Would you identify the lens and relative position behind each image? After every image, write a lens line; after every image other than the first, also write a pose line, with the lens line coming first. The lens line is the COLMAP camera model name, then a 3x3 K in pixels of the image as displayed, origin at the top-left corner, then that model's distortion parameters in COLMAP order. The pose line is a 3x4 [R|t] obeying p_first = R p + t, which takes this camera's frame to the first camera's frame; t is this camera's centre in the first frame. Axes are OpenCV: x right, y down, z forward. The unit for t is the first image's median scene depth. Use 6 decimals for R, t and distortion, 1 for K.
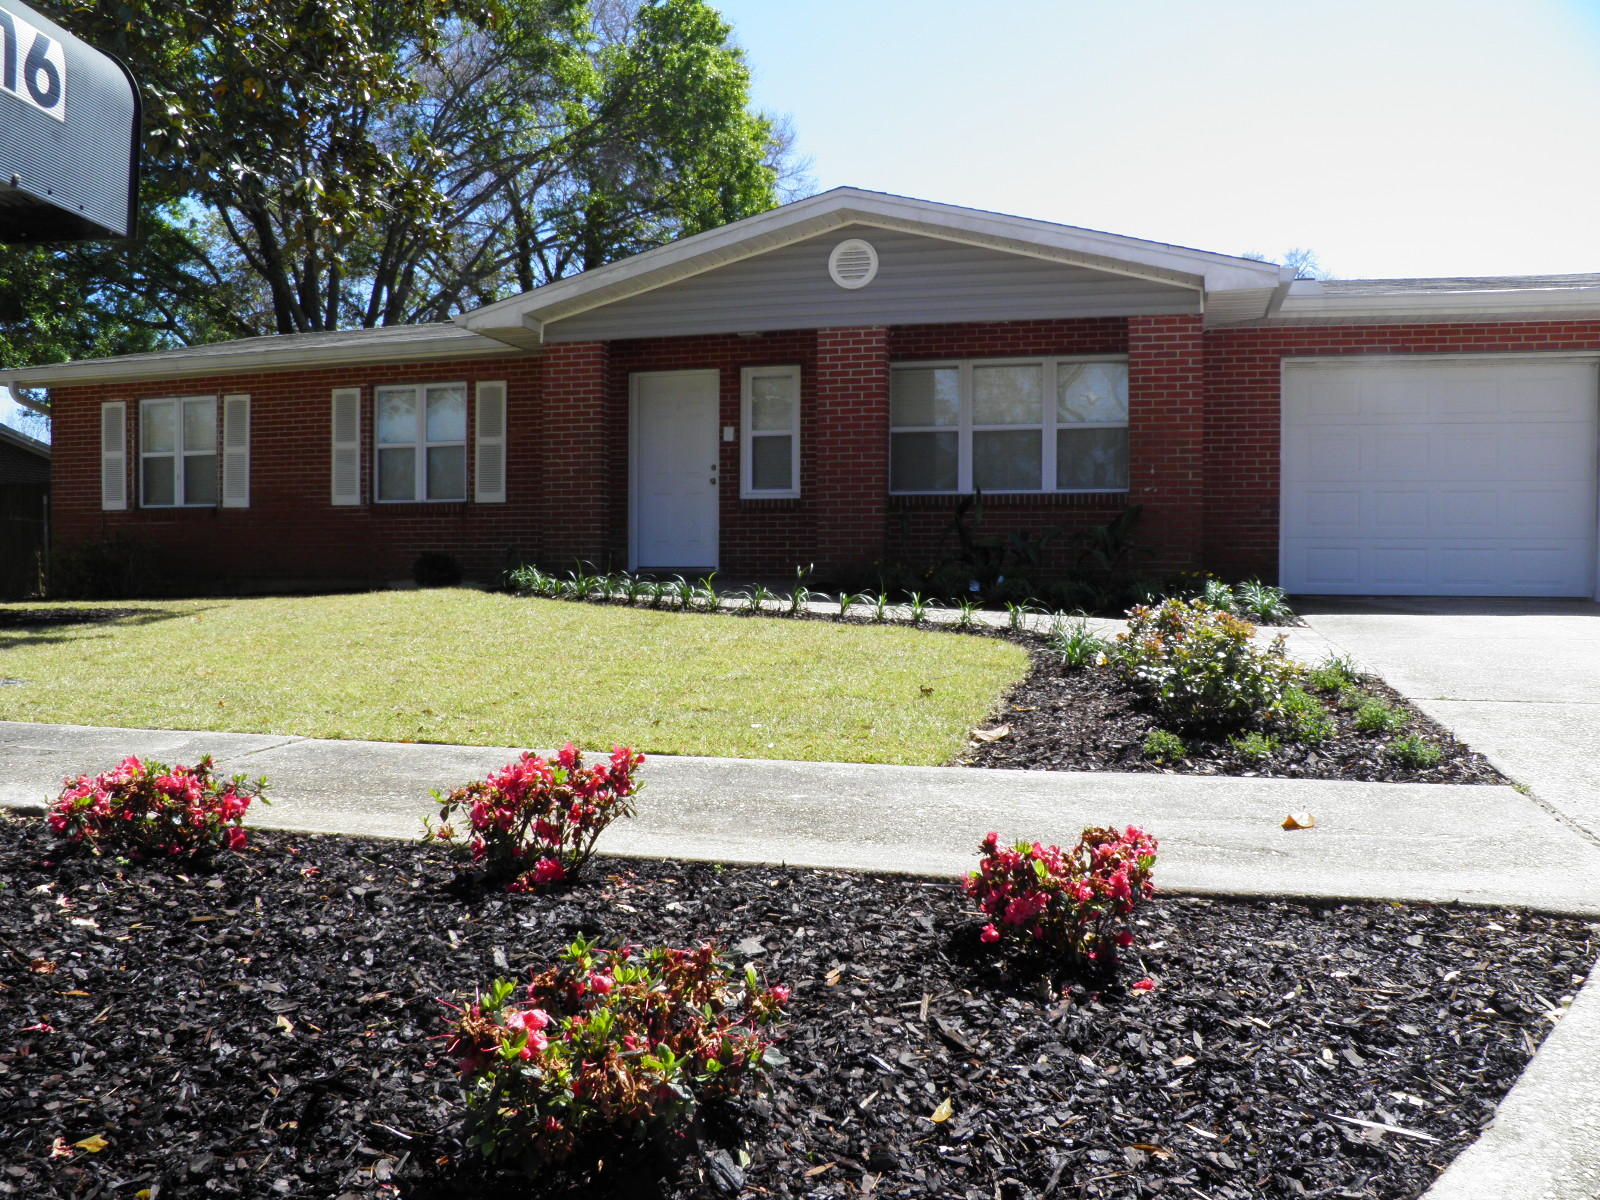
lens RADIAL K [[1298.7, 0, 800.0], [0, 1298.7, 600.0], [0, 0, 1]] dist [-0.096465, 0.090196]
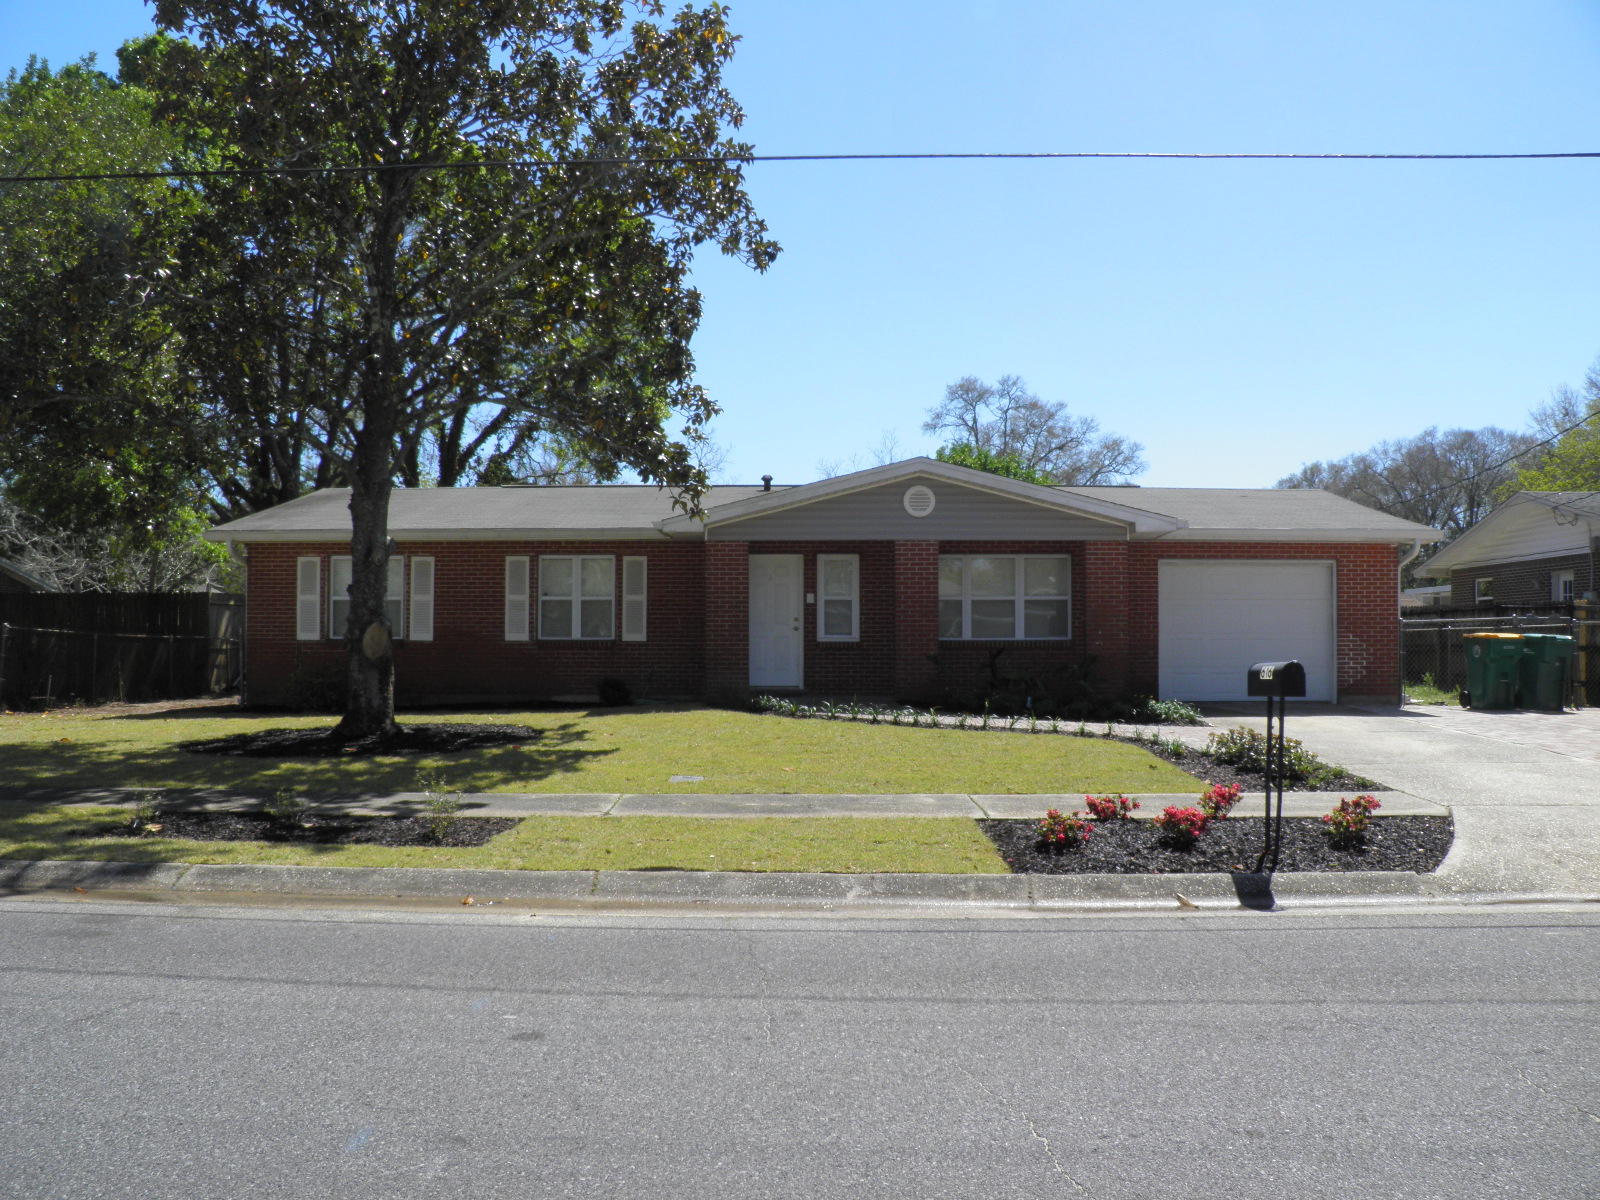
lens RADIAL K [[1298.7, 0, 800.0], [0, 1298.7, 600.0], [0, 0, 1]] dist [-0.096465, 0.090196]
pose [[0.974876, 0.010073, 0.222520, -0.399753], [0.003562, 0.998144, -0.060789, -0.034782], [-0.222719, 0.060054, 0.973031, -0.458517]]
